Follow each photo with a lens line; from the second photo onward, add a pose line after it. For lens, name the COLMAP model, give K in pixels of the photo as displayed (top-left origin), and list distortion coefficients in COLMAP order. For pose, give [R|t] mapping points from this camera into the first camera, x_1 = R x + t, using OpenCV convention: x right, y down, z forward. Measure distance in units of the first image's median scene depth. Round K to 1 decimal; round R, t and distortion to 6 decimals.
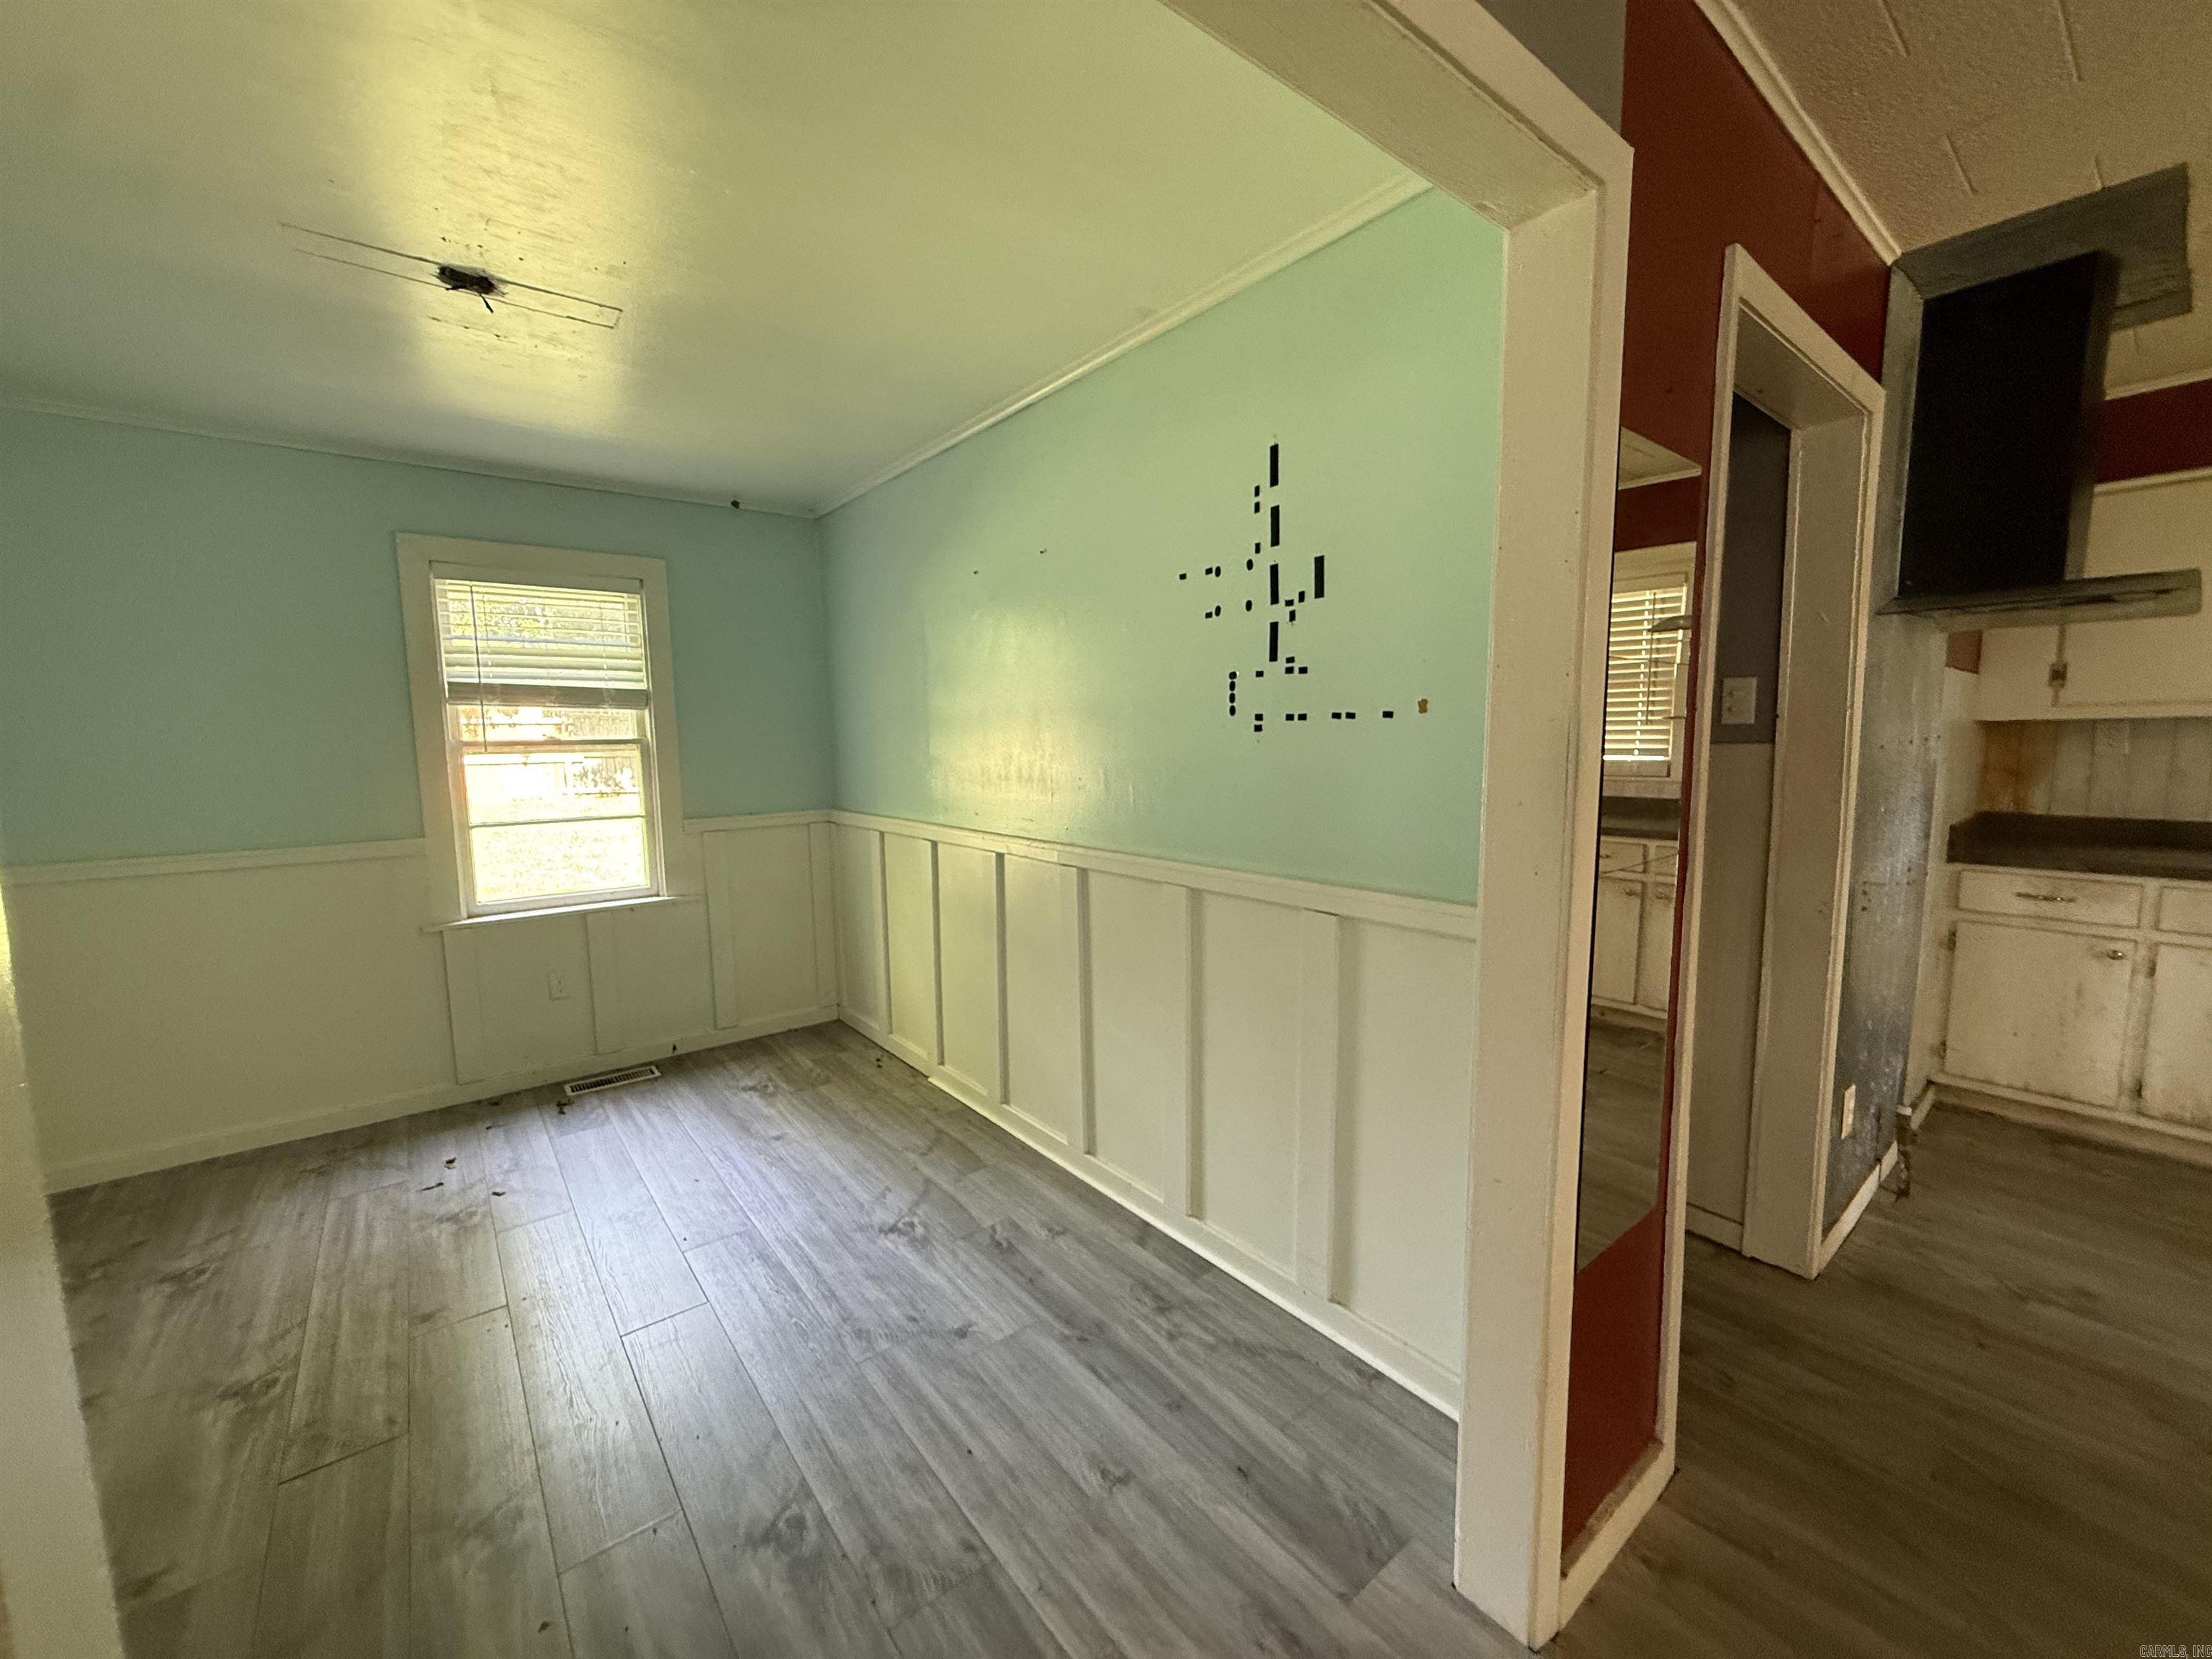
lens RADIAL K [[881.1, 0, 1099.8], [0, 881.1, 831.1], [0, 0, 1]] dist [0.000057, -0.000219]
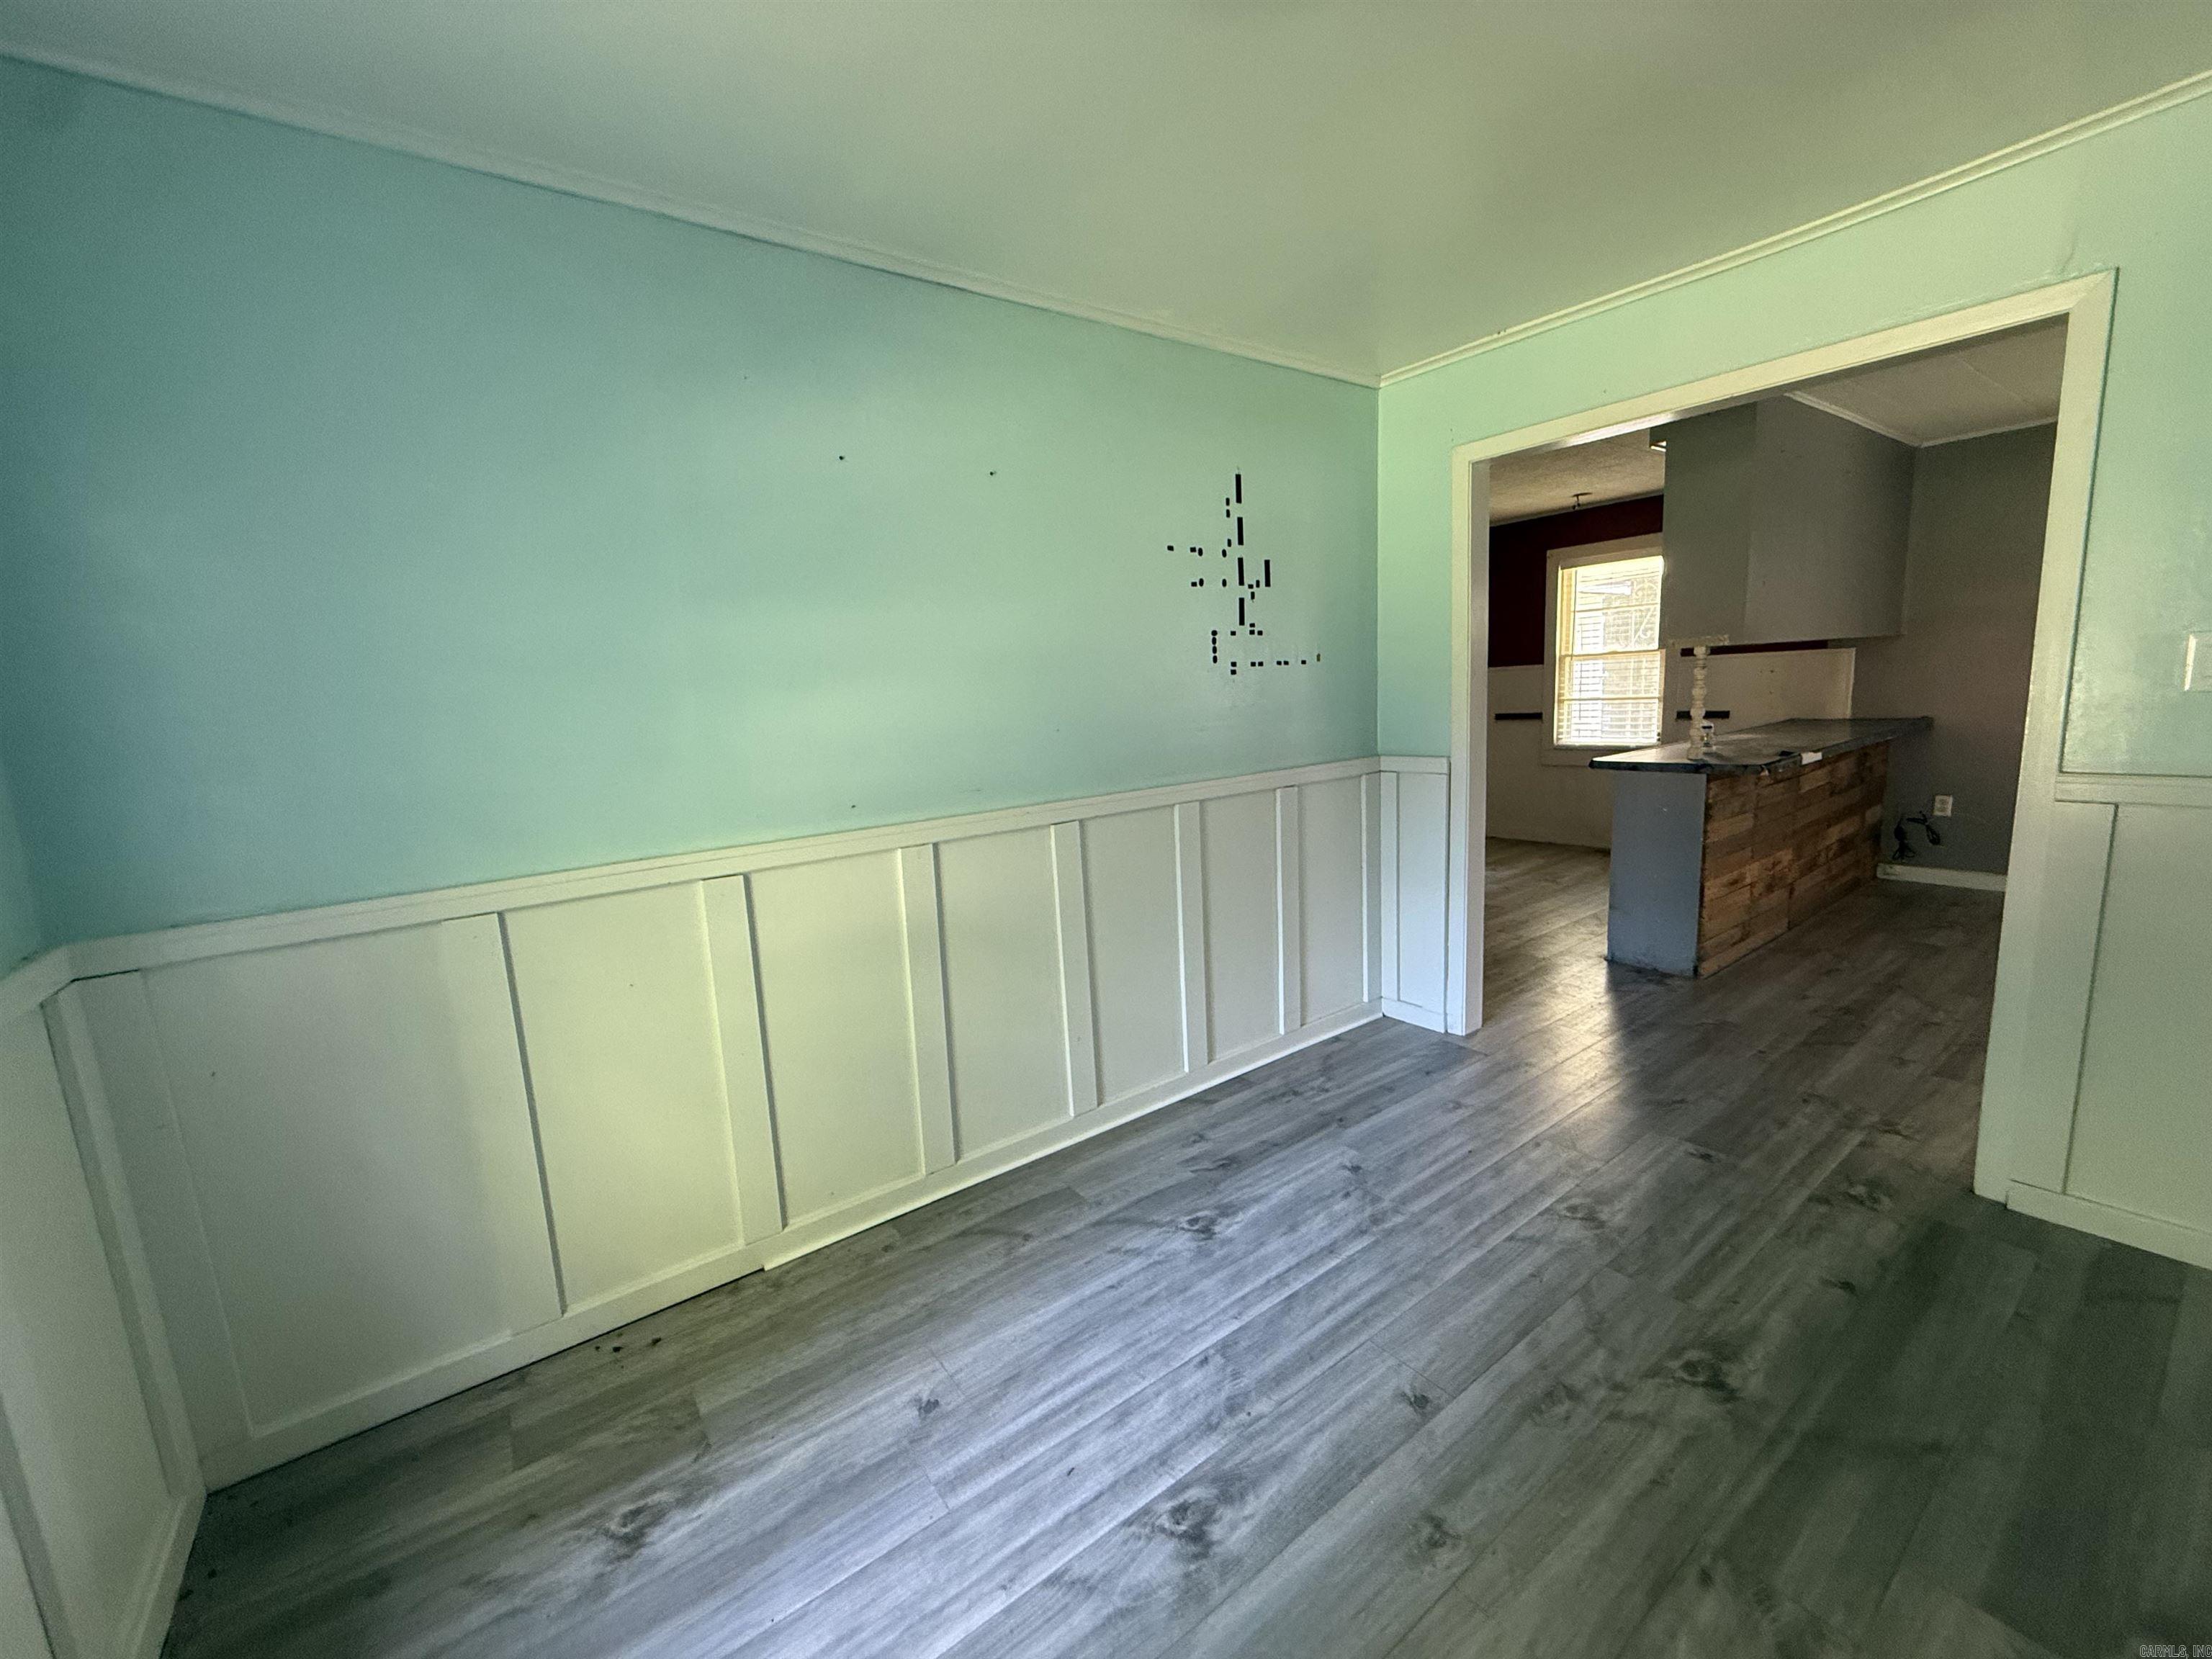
lens RADIAL K [[881.1, 0, 1101.5], [0, 881.1, 831.6], [0, 0, 1]] dist [0.000057, -0.000219]
pose [[0.035219, -0.142891, 0.989112, -0.943482], [0.167252, 0.976610, 0.135130, -0.070294], [-0.985285, 0.160672, 0.058294, 0.877335]]
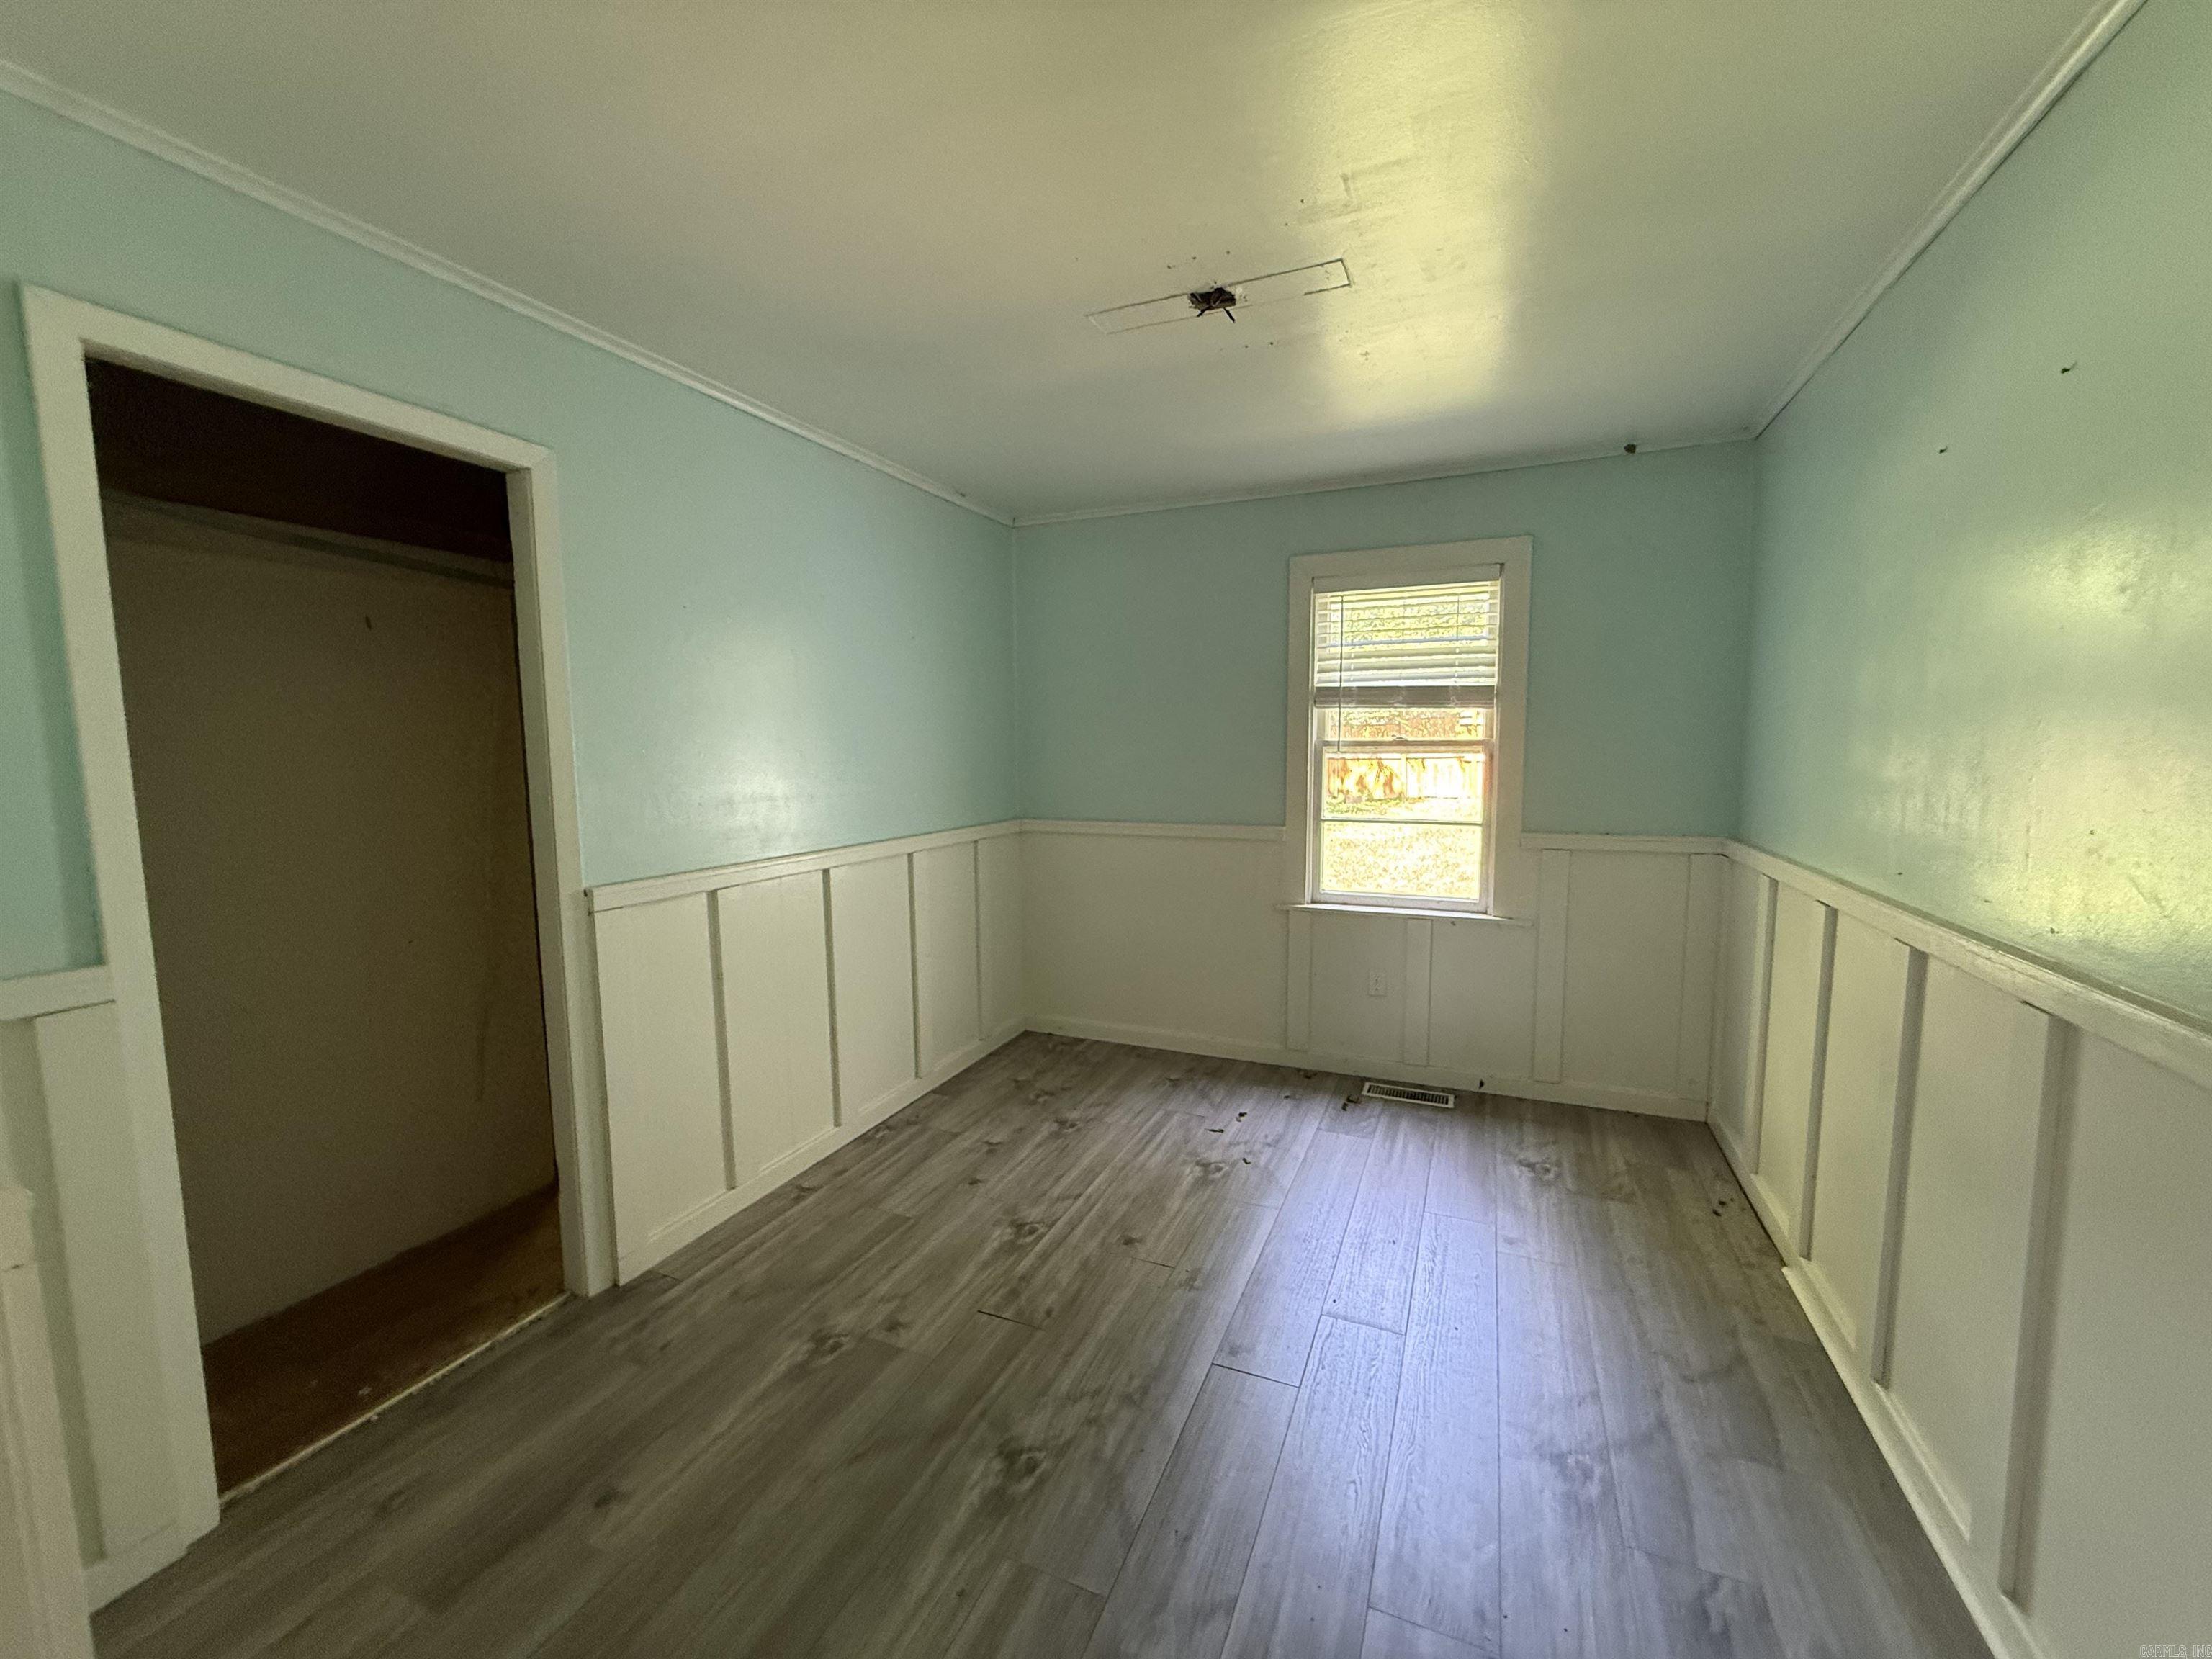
lens RADIAL K [[881.1, 0, 1100.0], [0, 881.1, 829.9], [0, 0, 1]] dist [0.000057, -0.000219]
pose [[0.470608, 0.097645, -0.876923, 0.134635], [-0.097832, 0.993504, 0.058124, -0.035048], [0.876902, 0.058437, 0.477104, 0.296355]]
